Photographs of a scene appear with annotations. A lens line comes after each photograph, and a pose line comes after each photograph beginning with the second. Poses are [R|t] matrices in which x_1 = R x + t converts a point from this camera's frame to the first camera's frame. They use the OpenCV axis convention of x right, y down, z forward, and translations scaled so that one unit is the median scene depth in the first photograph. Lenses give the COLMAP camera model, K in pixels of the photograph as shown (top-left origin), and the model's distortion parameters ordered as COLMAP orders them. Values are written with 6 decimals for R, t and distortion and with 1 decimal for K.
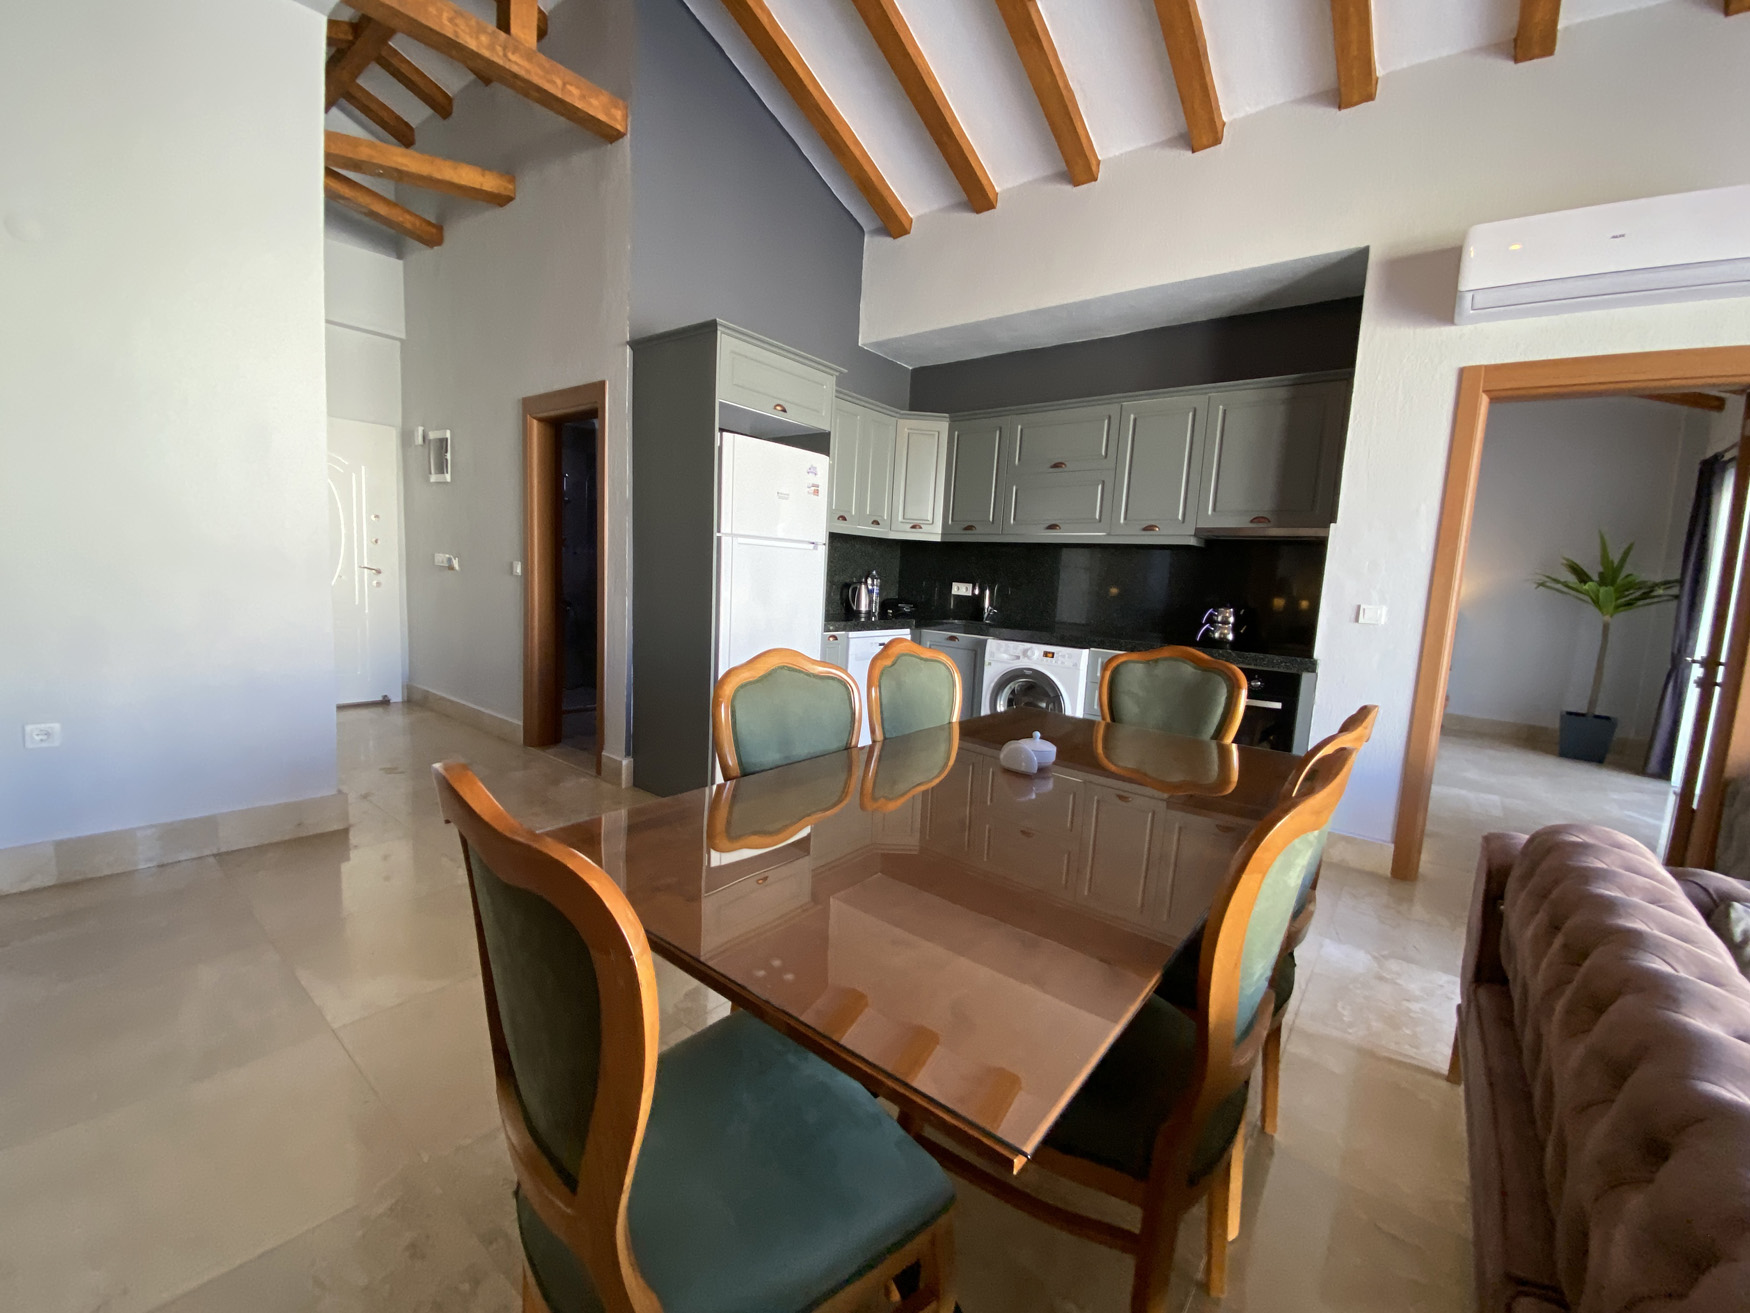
lens RADIAL K [[705.8, 0, 870.6], [0, 705.8, 659.7], [0, 0, 1]] dist [0.030453, -0.023396]
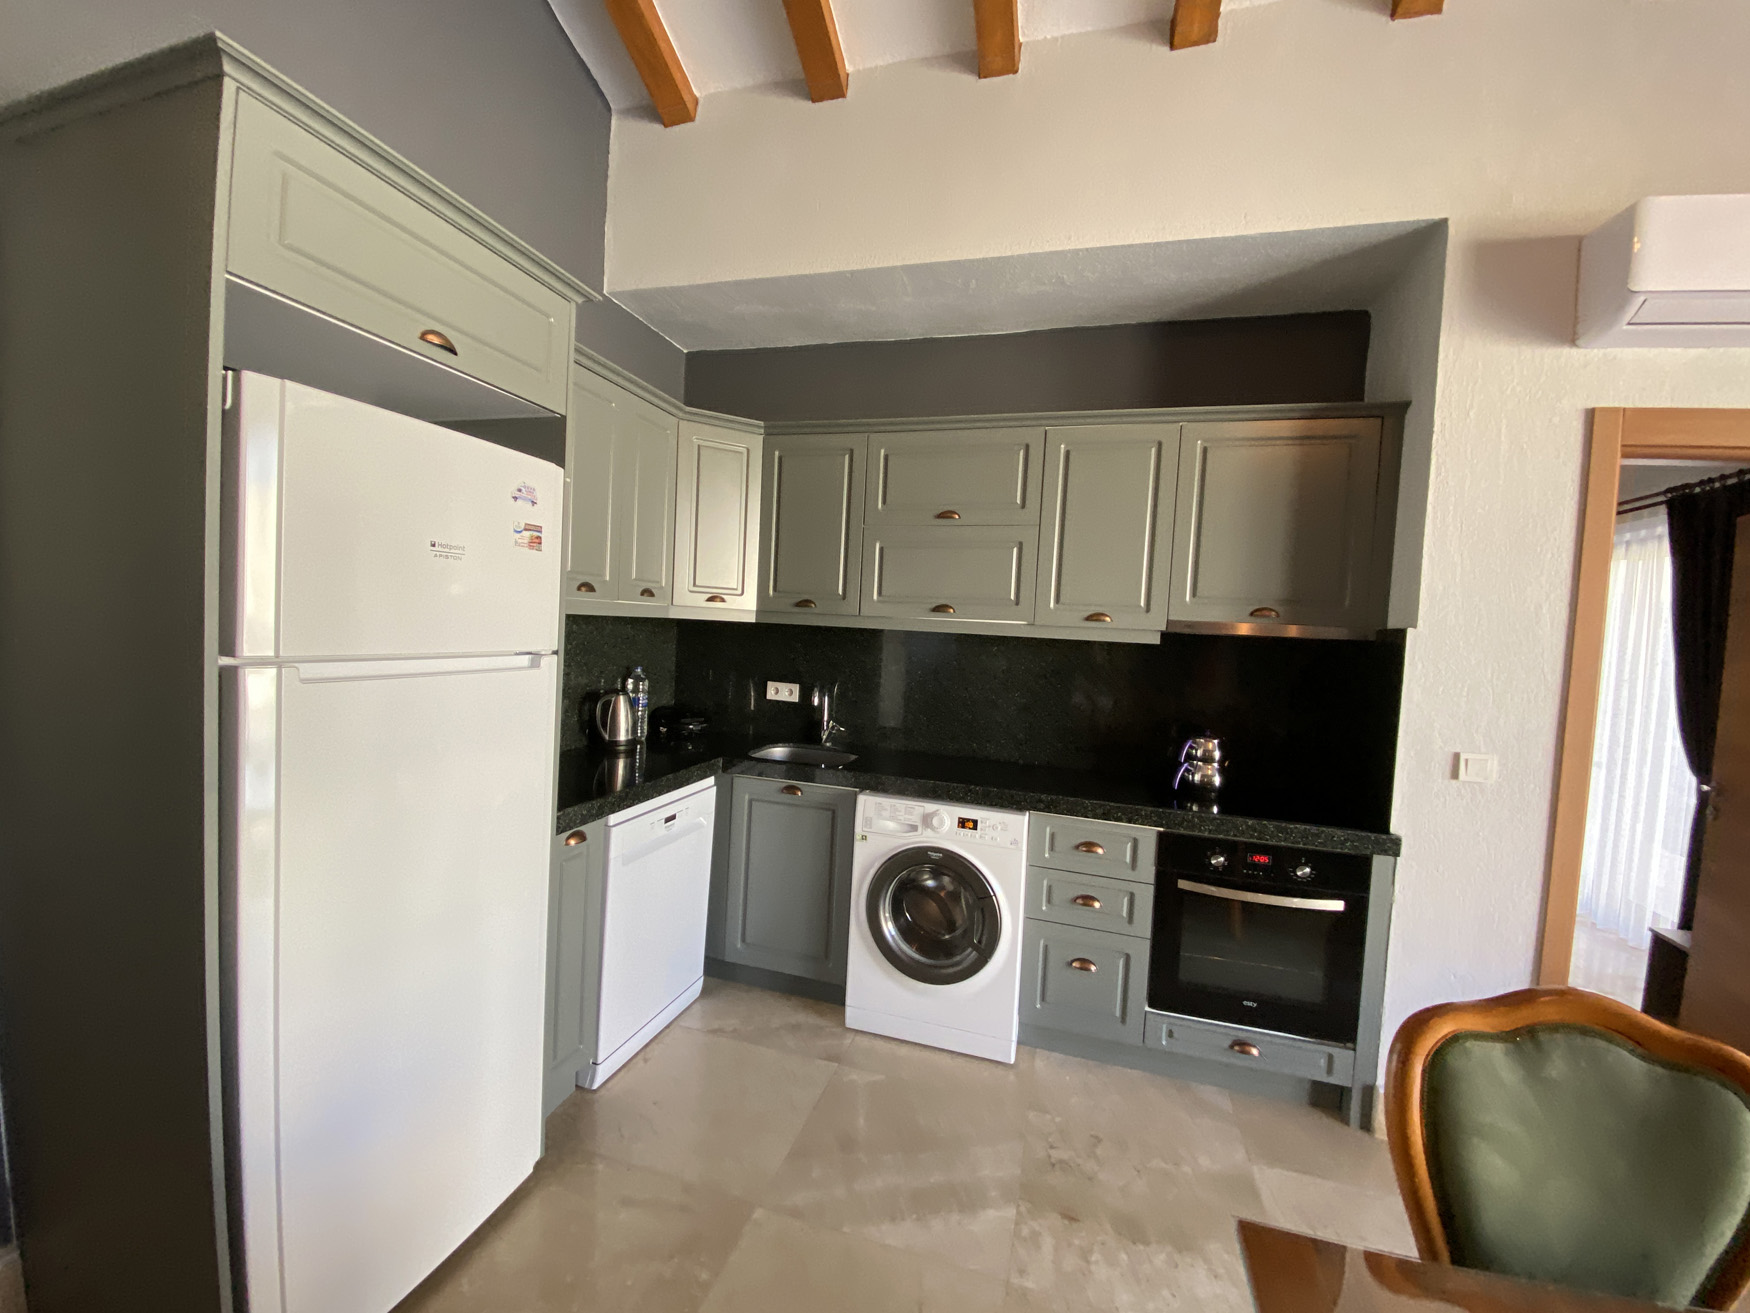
lens RADIAL K [[705.8, 0, 870.6], [0, 705.8, 659.7], [0, 0, 1]] dist [0.030453, -0.023396]
pose [[0.928564, -0.019679, 0.370650, -0.046226], [0.040173, 0.998056, -0.047652, -0.126669], [-0.368991, 0.059138, 0.927549, 0.485437]]
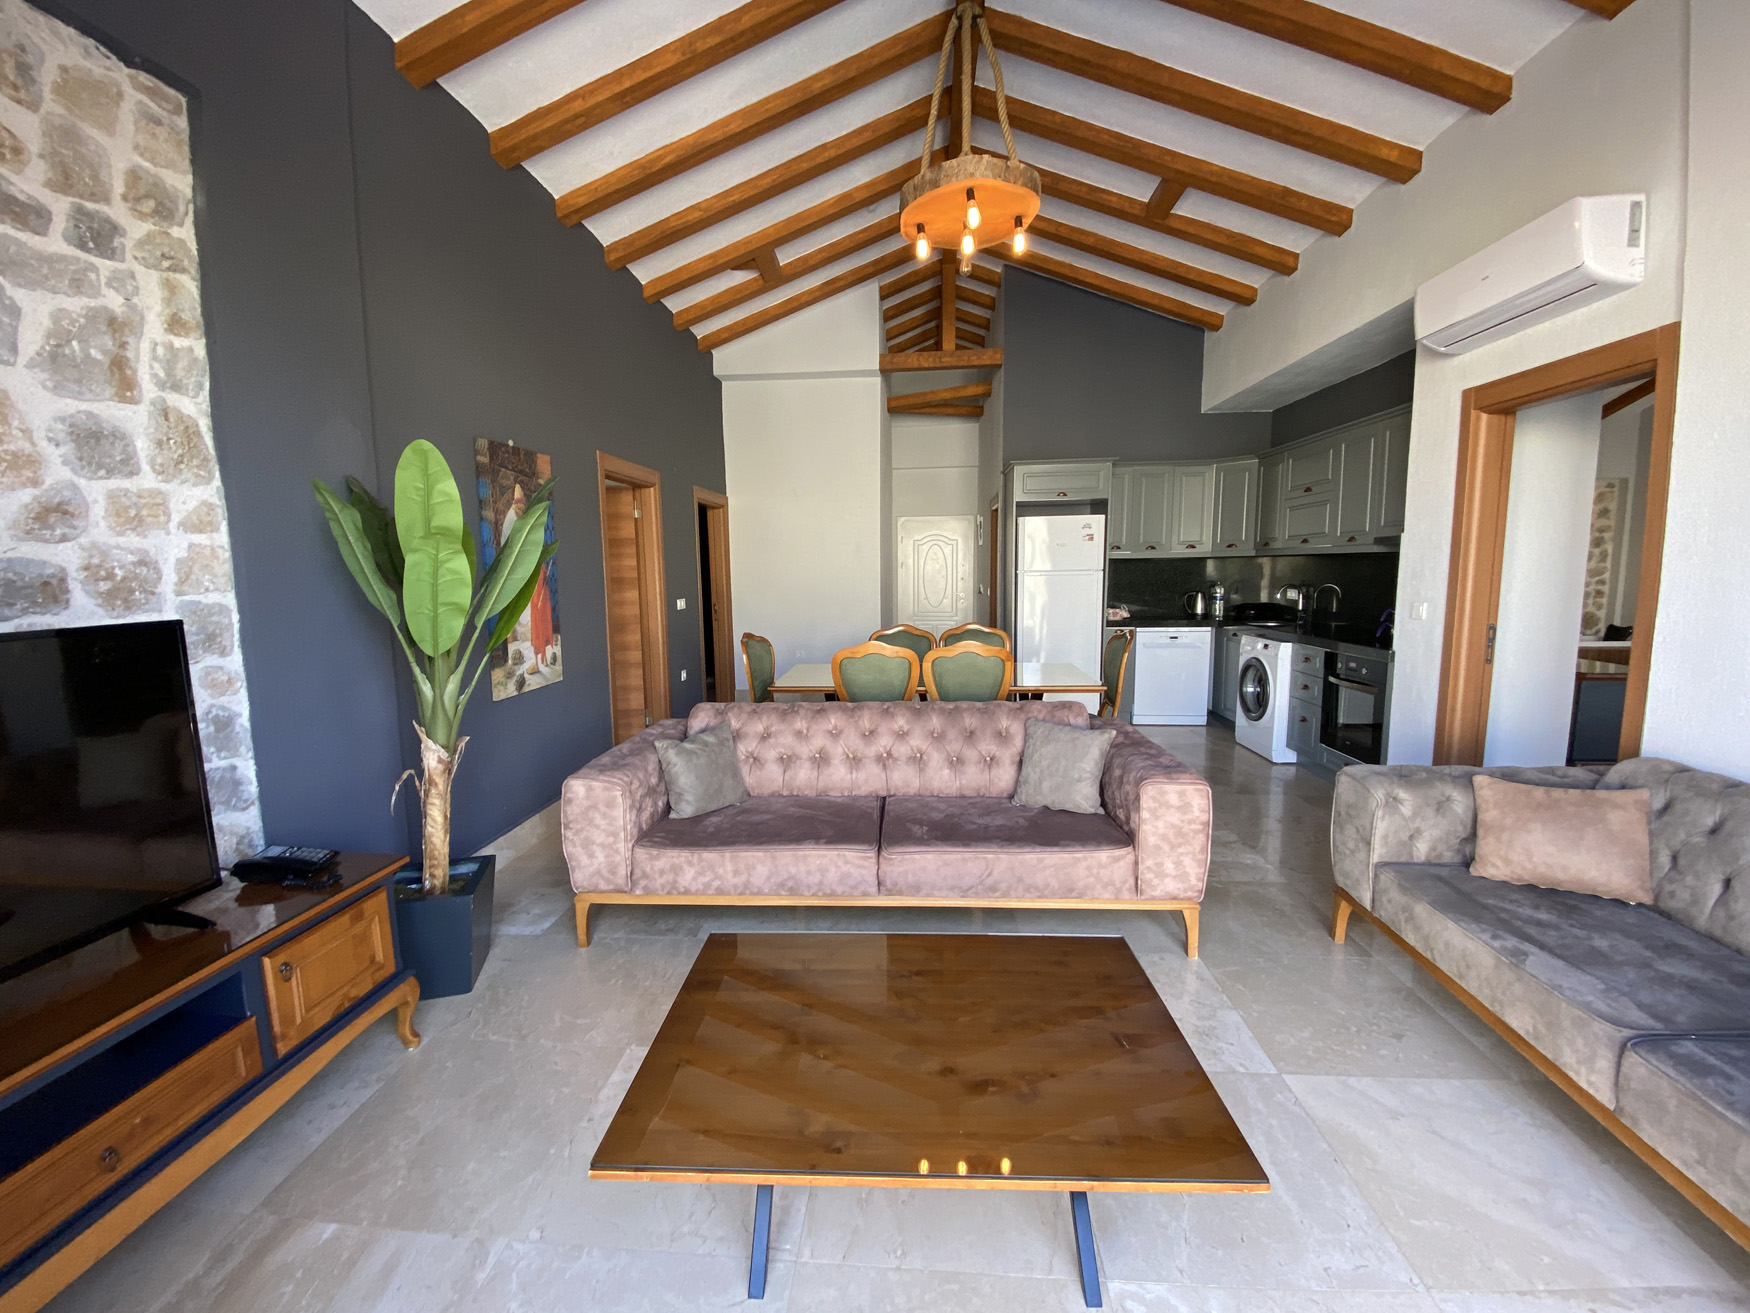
lens RADIAL K [[705.8, 0, 870.6], [0, 705.8, 659.7], [0, 0, 1]] dist [0.030453, -0.023396]
pose [[0.564516, 0.044572, -0.824218, 0.934522], [-0.059161, 0.998158, 0.013458, 0.041602], [0.823299, 0.041165, 0.566113, -0.292862]]
